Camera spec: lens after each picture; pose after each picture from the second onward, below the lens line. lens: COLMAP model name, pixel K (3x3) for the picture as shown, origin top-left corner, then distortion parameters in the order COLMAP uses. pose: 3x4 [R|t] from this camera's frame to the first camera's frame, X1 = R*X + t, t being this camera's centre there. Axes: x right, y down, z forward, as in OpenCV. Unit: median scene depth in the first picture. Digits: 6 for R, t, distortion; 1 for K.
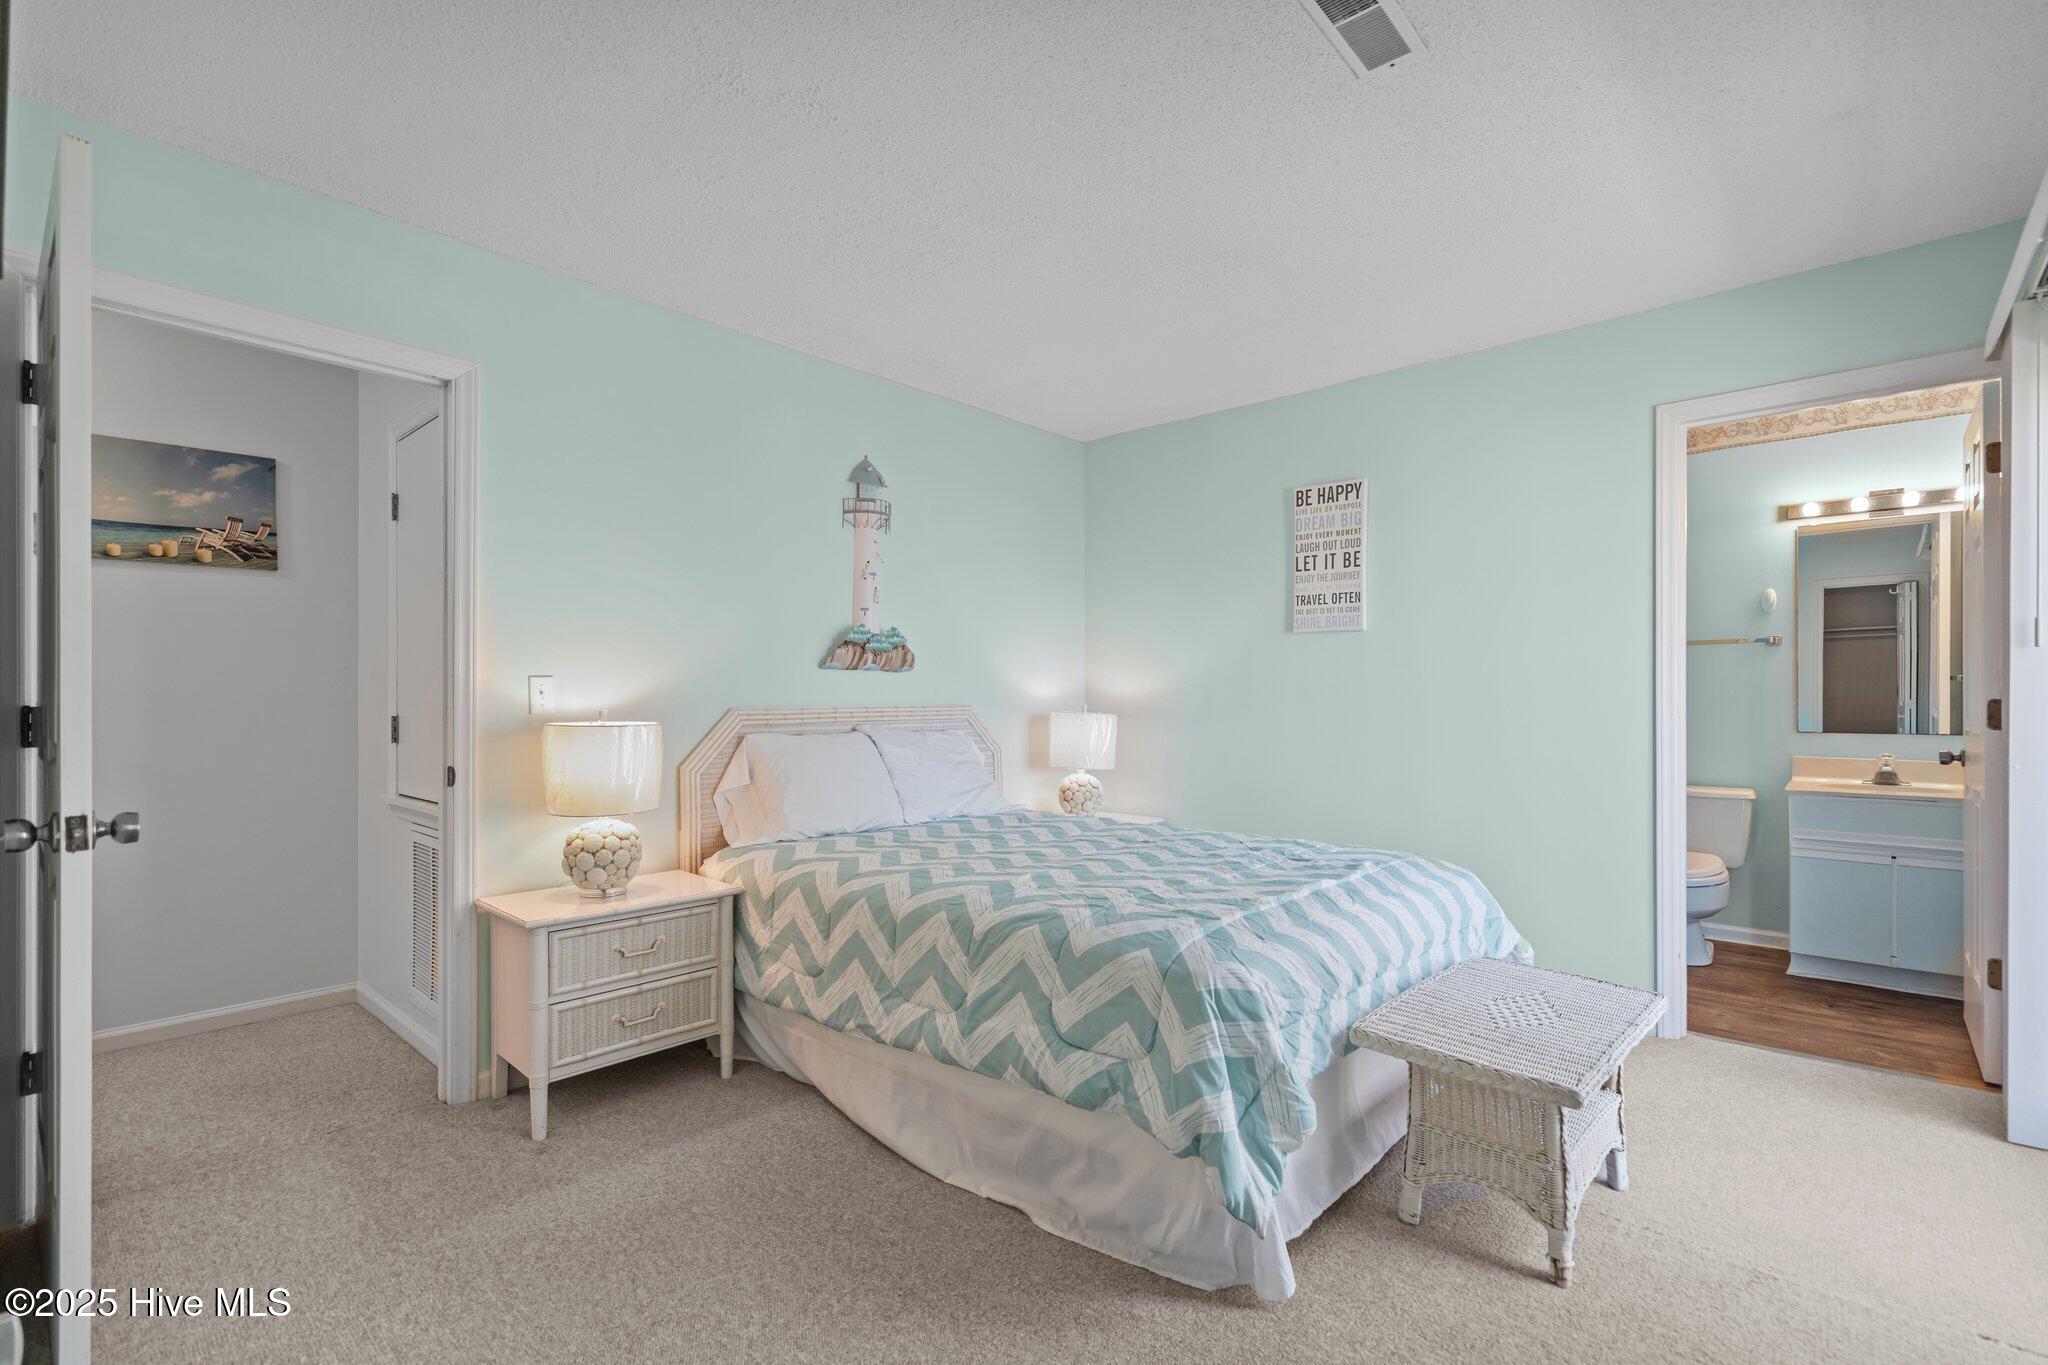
lens RADIAL K [[933.9, 0, 1032.8], [0, 933.9, 703.6], [0, 0, 1]] dist [-0.002312, 0.001228]
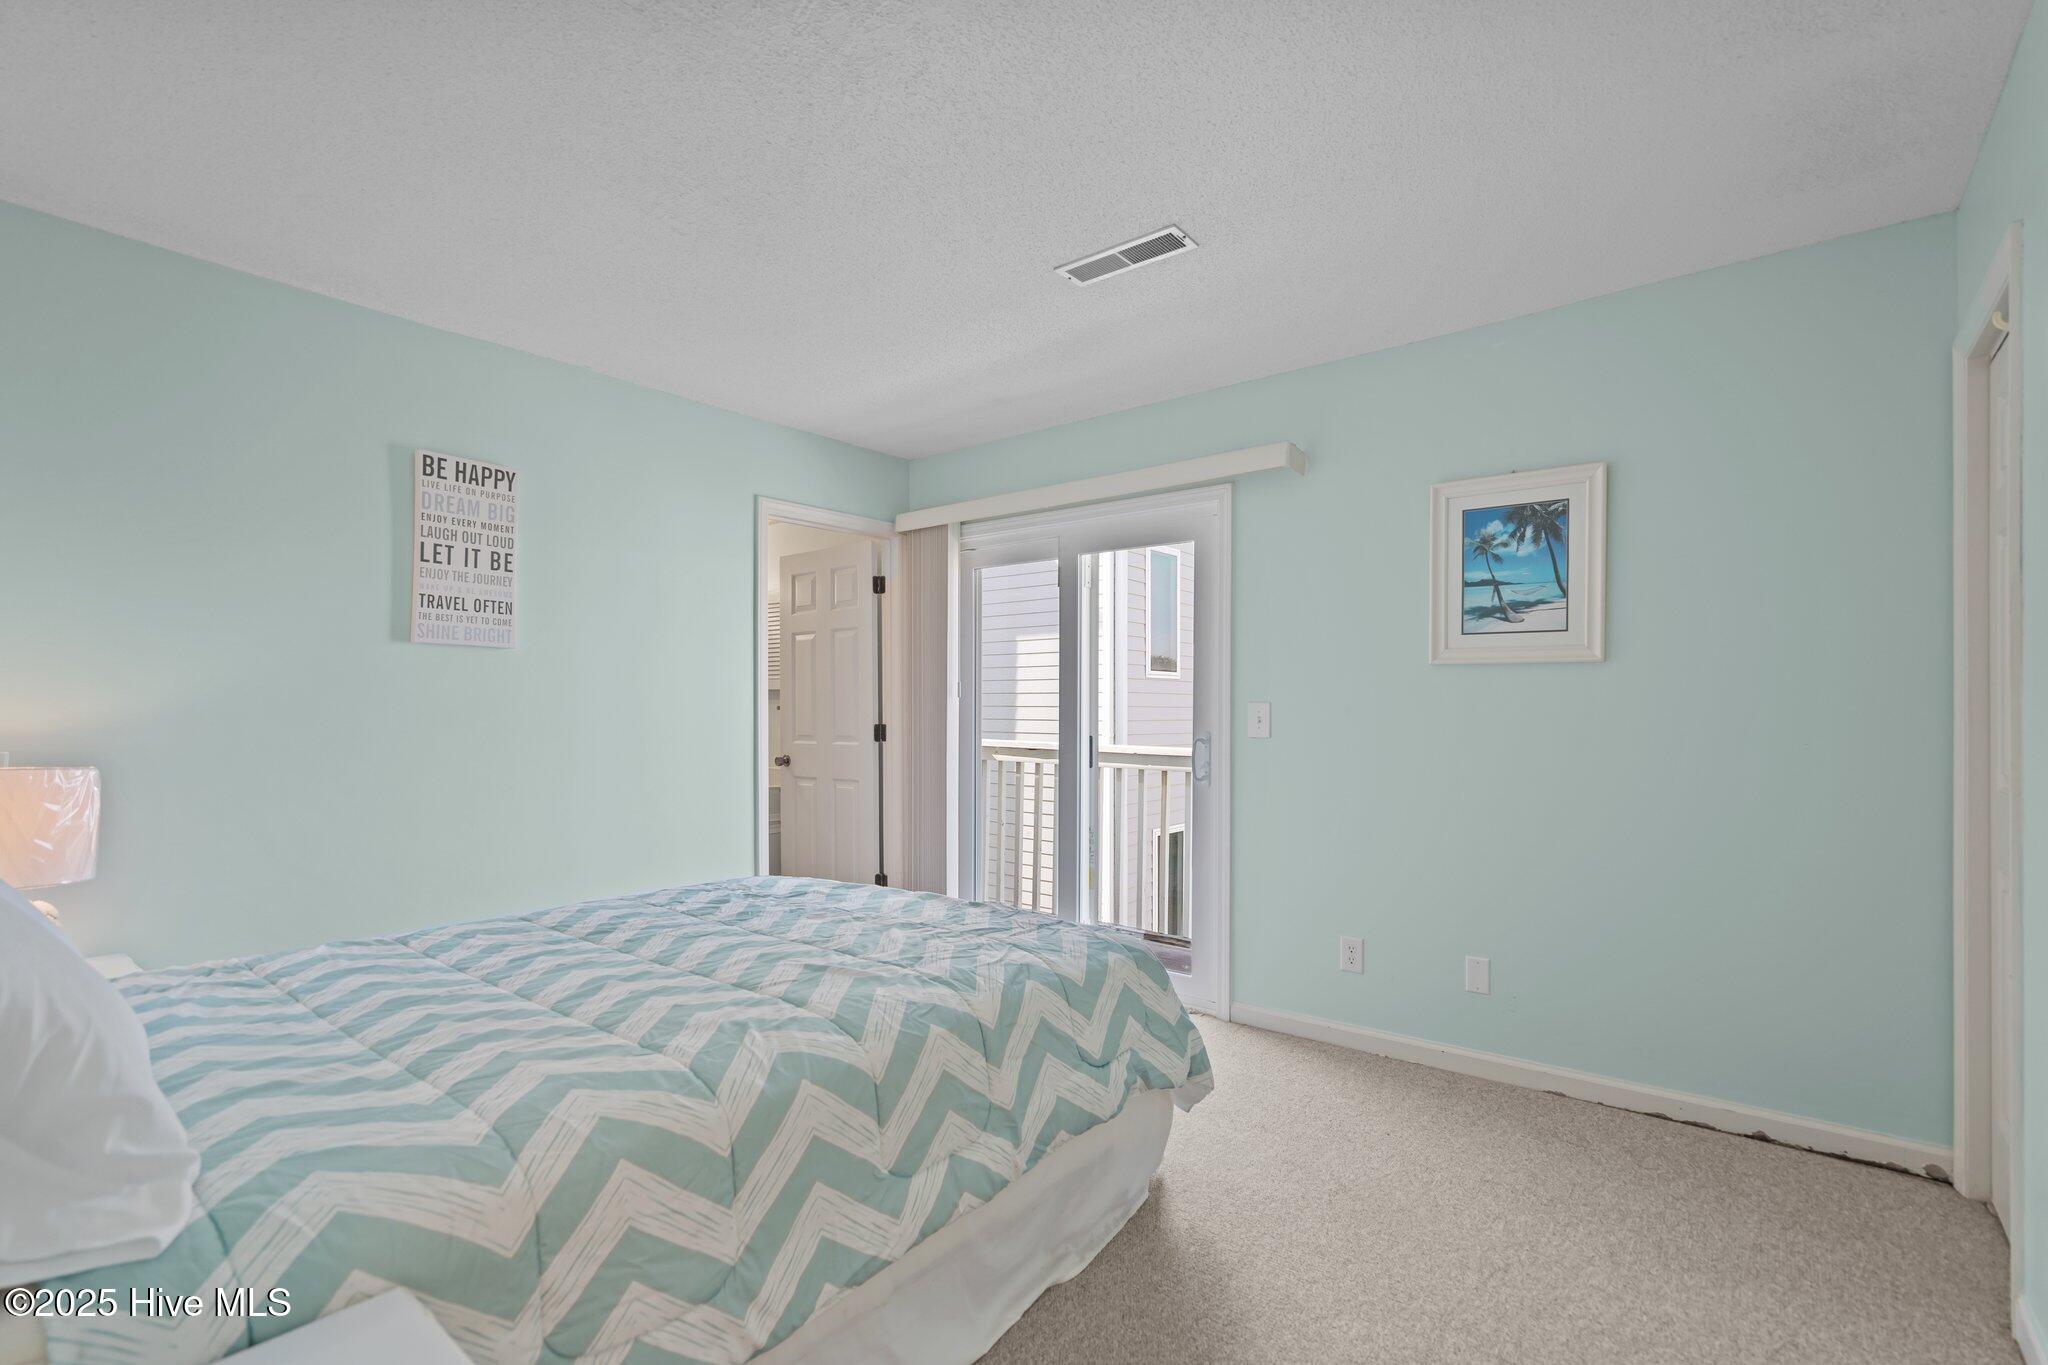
lens RADIAL K [[933.9, 0, 1032.8], [0, 933.9, 703.6], [0, 0, 1]] dist [-0.002312, 0.001228]
pose [[-0.057705, 0.009895, 0.998285, -0.500460], [0.007869, 0.999924, -0.009456, -0.016542], [-0.998303, 0.007309, -0.057779, 0.564393]]
